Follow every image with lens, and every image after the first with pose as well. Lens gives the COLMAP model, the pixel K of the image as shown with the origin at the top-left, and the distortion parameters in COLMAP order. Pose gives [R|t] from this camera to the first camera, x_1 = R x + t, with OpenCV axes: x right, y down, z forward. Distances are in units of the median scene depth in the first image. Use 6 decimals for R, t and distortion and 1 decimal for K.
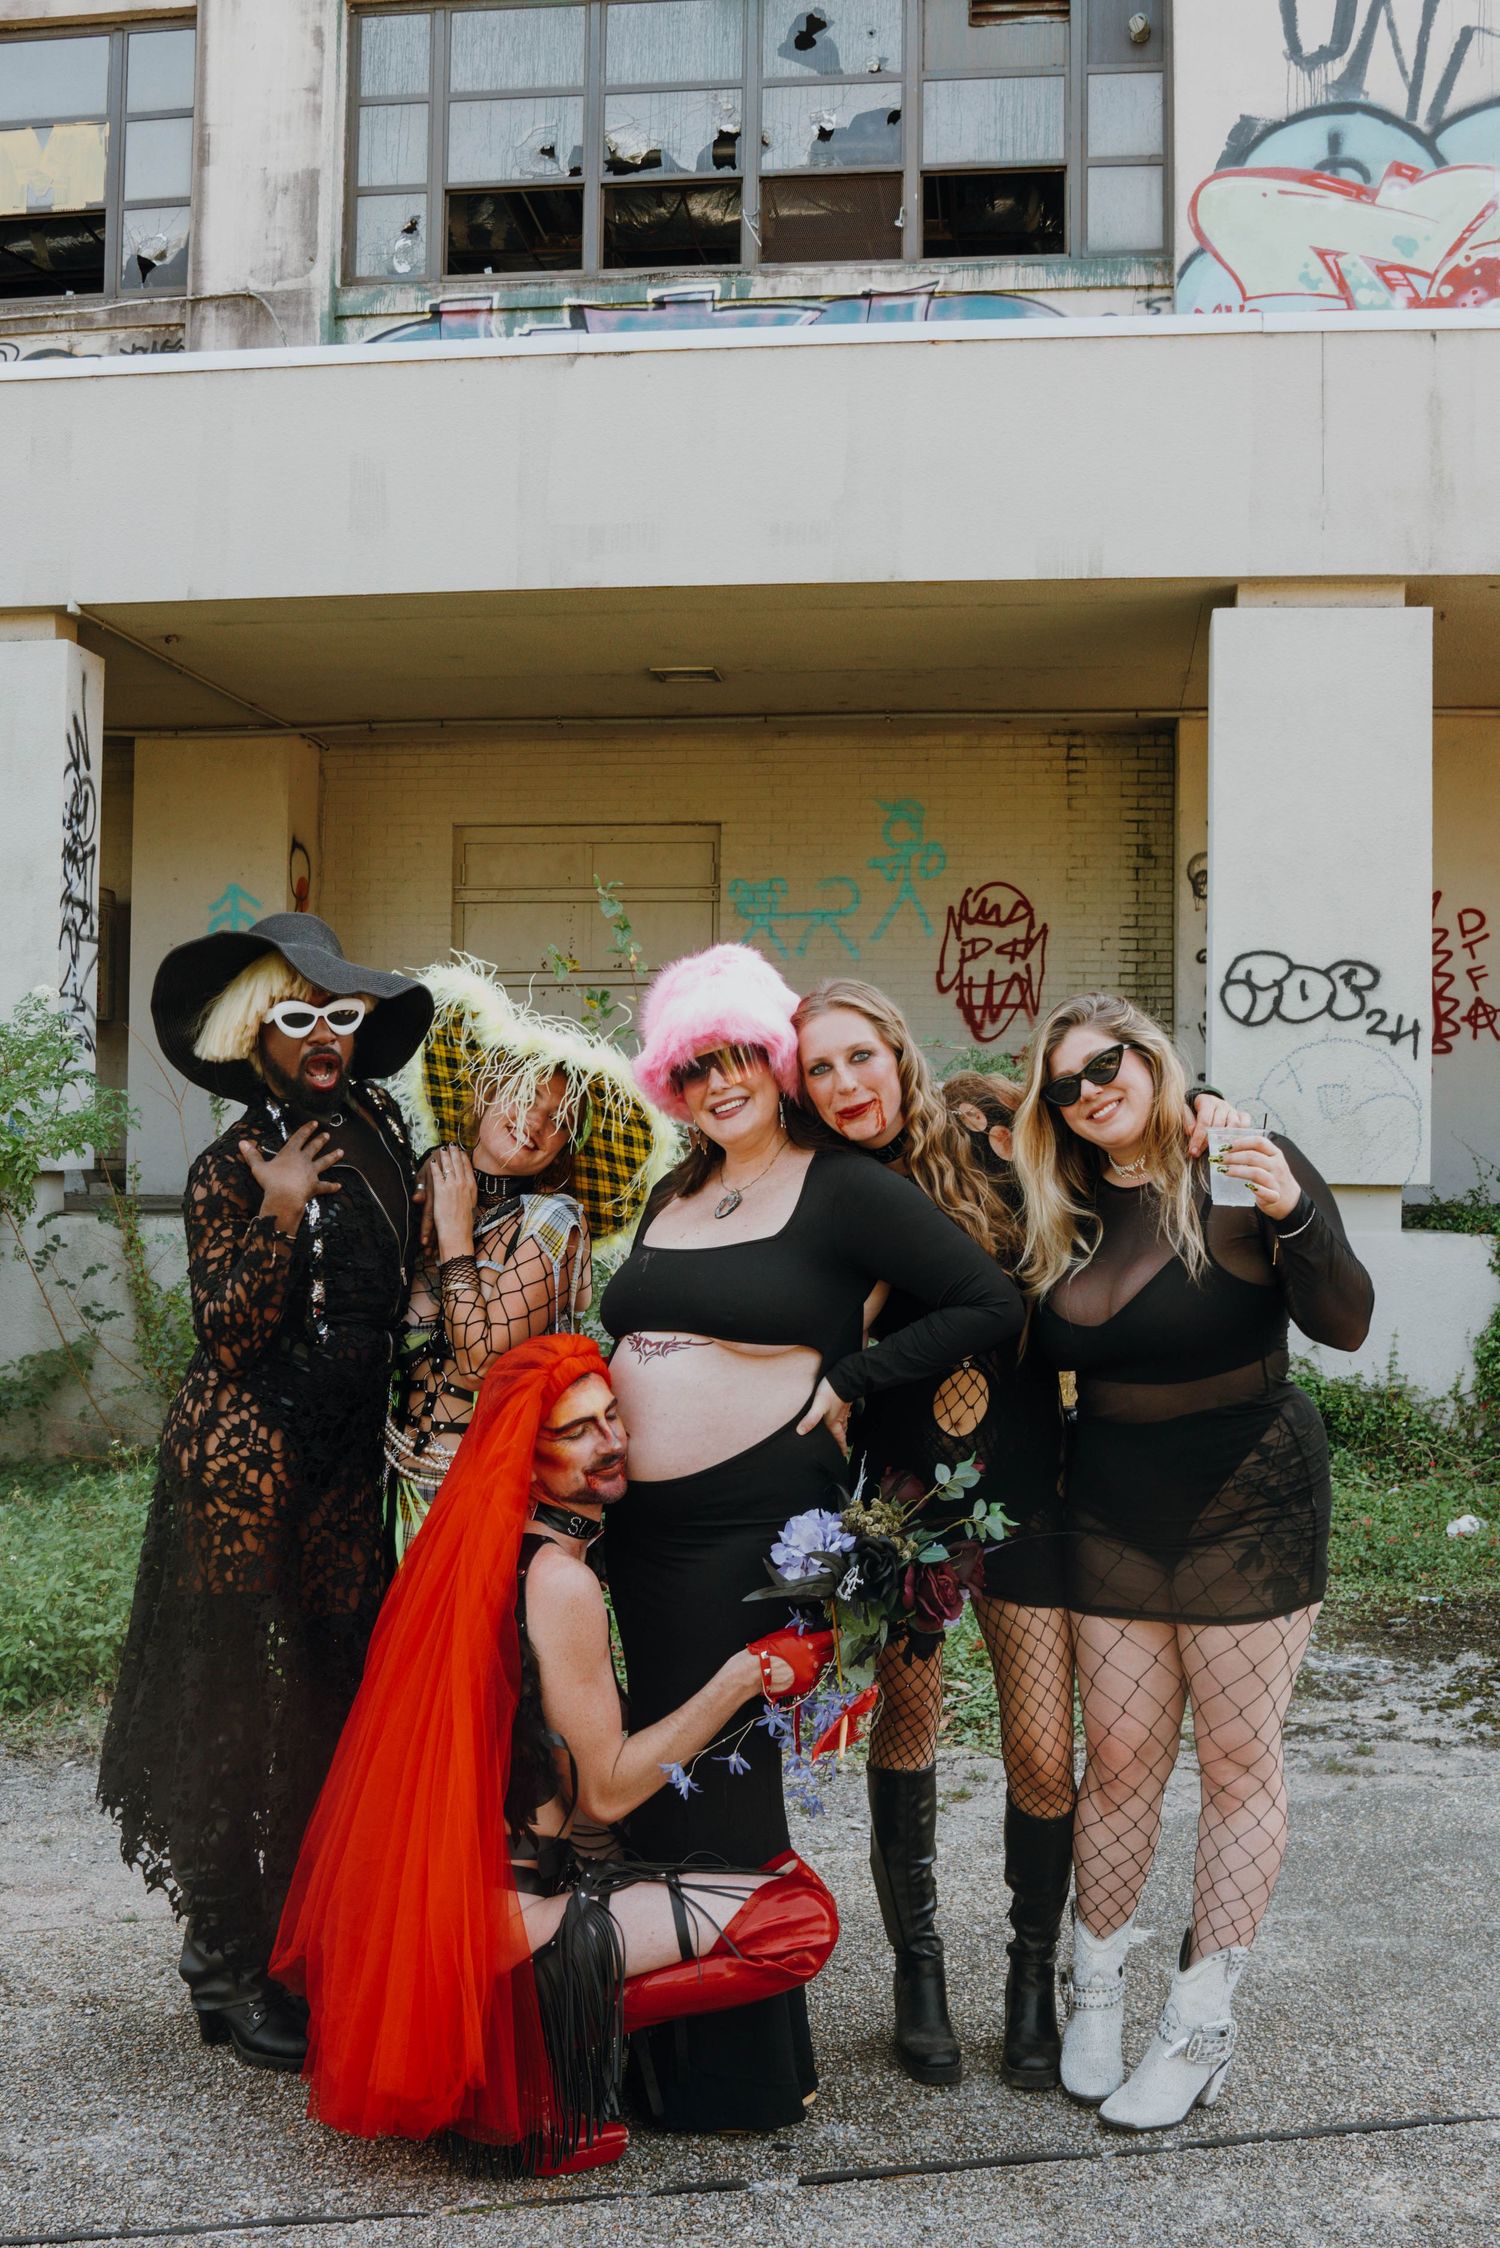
lens RADIAL K [[2428.8, 0, 750.0], [0, 2428.8, 1124.0], [0, 0, 1]] dist [-0.139829, 0.117735]
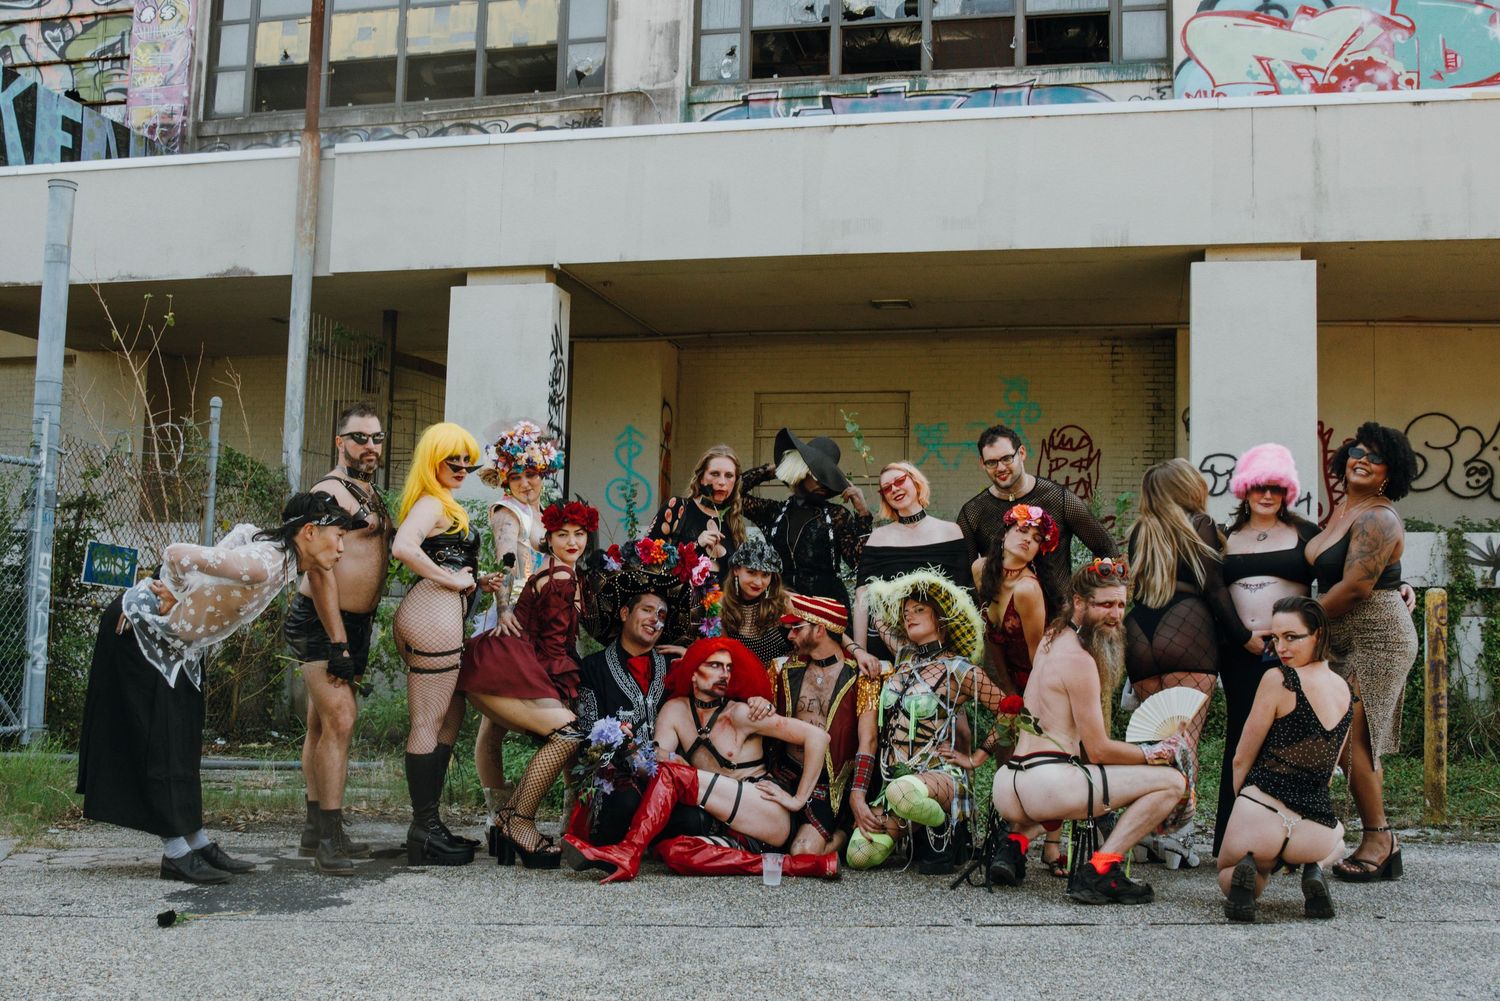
lens RADIAL K [[1620.6, 0, 749.0], [0, 1620.6, 528.1], [0, 0, 1]] dist [-0.139829, 0.117735]
pose [[0.995131, 0.005289, -0.098419, -0.012112], [-0.011026, 0.998265, -0.057833, 0.041357], [0.097942, 0.058637, 0.993463, -0.151152]]
